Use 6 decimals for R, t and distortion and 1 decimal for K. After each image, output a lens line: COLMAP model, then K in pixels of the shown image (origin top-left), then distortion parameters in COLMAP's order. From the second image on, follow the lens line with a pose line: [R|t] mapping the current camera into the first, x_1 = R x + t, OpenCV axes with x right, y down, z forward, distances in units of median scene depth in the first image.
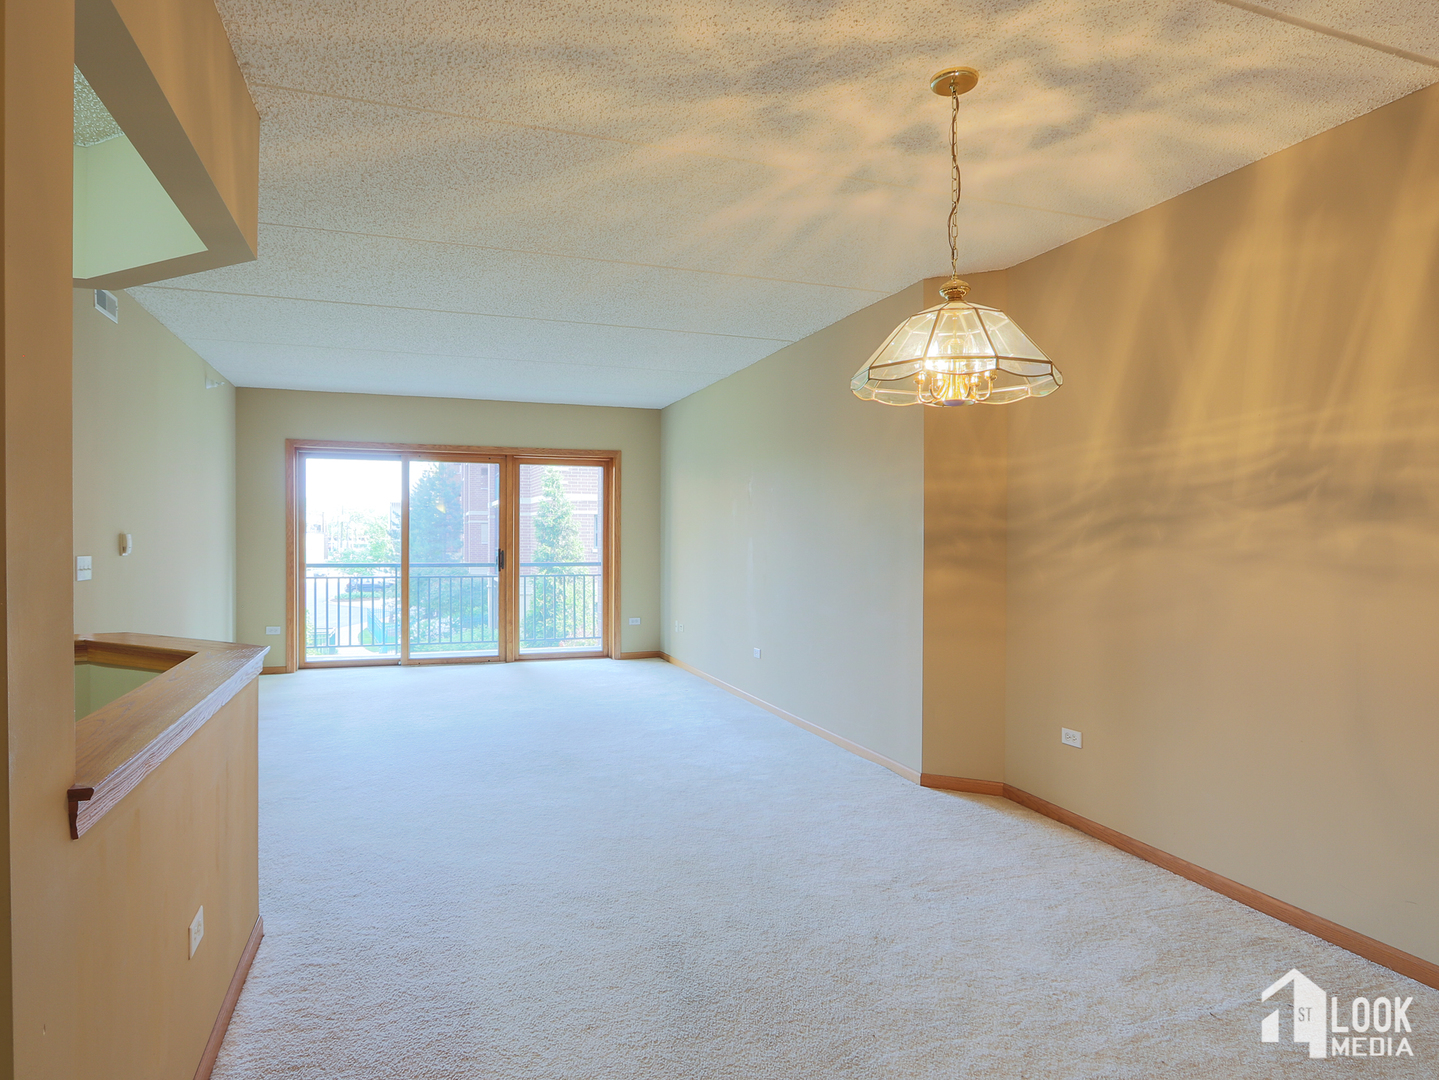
lens RADIAL K [[837.6, 0, 701.9], [0, 837.6, 536.0], [0, 0, 1]] dist [-0.019265, 0.003594]
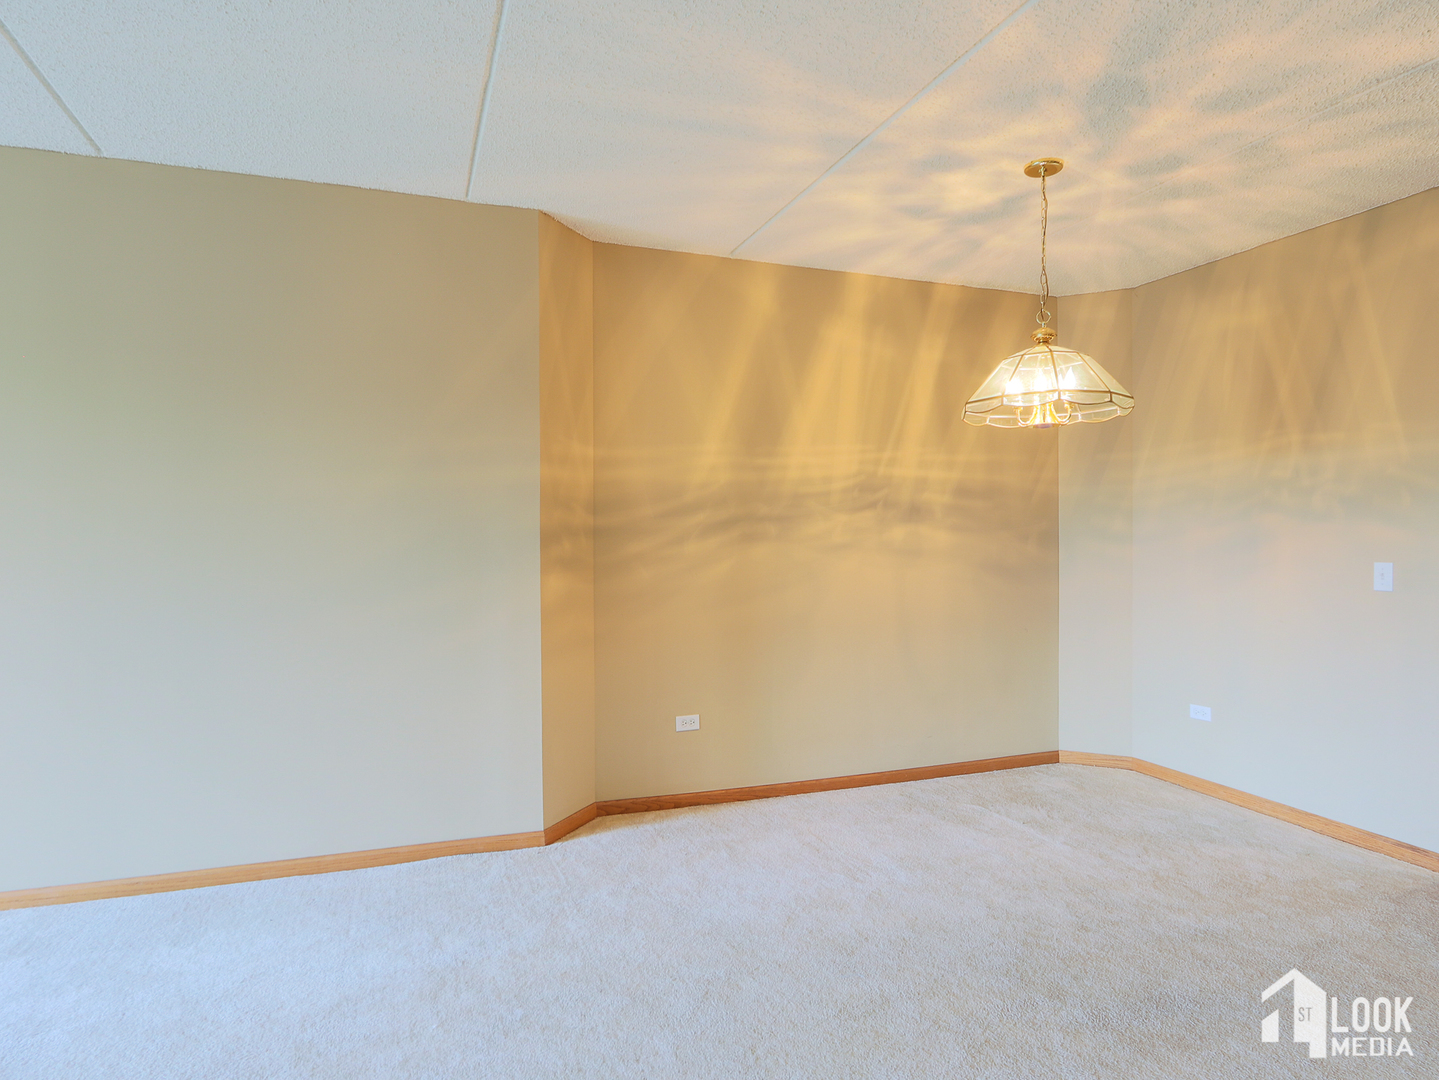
lens RADIAL K [[837.6, 0, 695.8], [0, 837.6, 544.4], [0, 0, 1]] dist [-0.019265, 0.003594]
pose [[-0.004059, -0.013533, 0.999900, -0.695079], [0.005008, 0.999896, 0.013554, 0.000925], [-0.999979, 0.005063, -0.003991, 1.117539]]
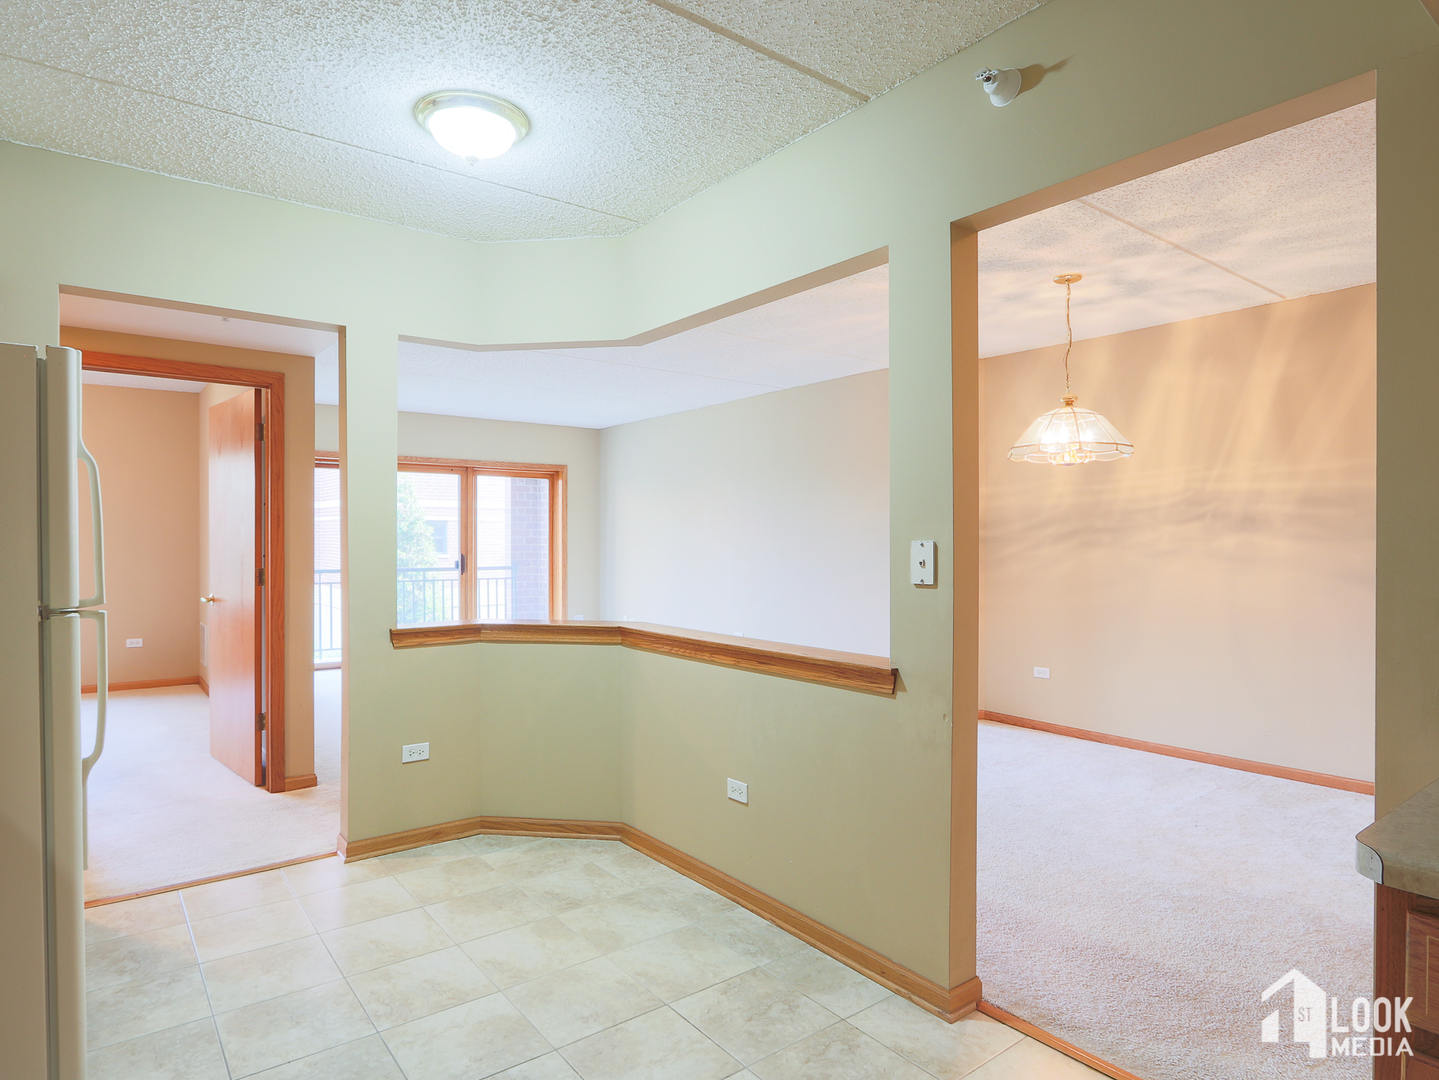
lens RADIAL K [[837.6, 0, 704.3], [0, 837.6, 537.2], [0, 0, 1]] dist [-0.019265, 0.003594]
pose [[0.951225, -0.004208, 0.308469, -0.693236], [0.005078, 0.999985, -0.002016, -0.006883], [-0.308456, 0.003484, 0.951232, -0.299295]]
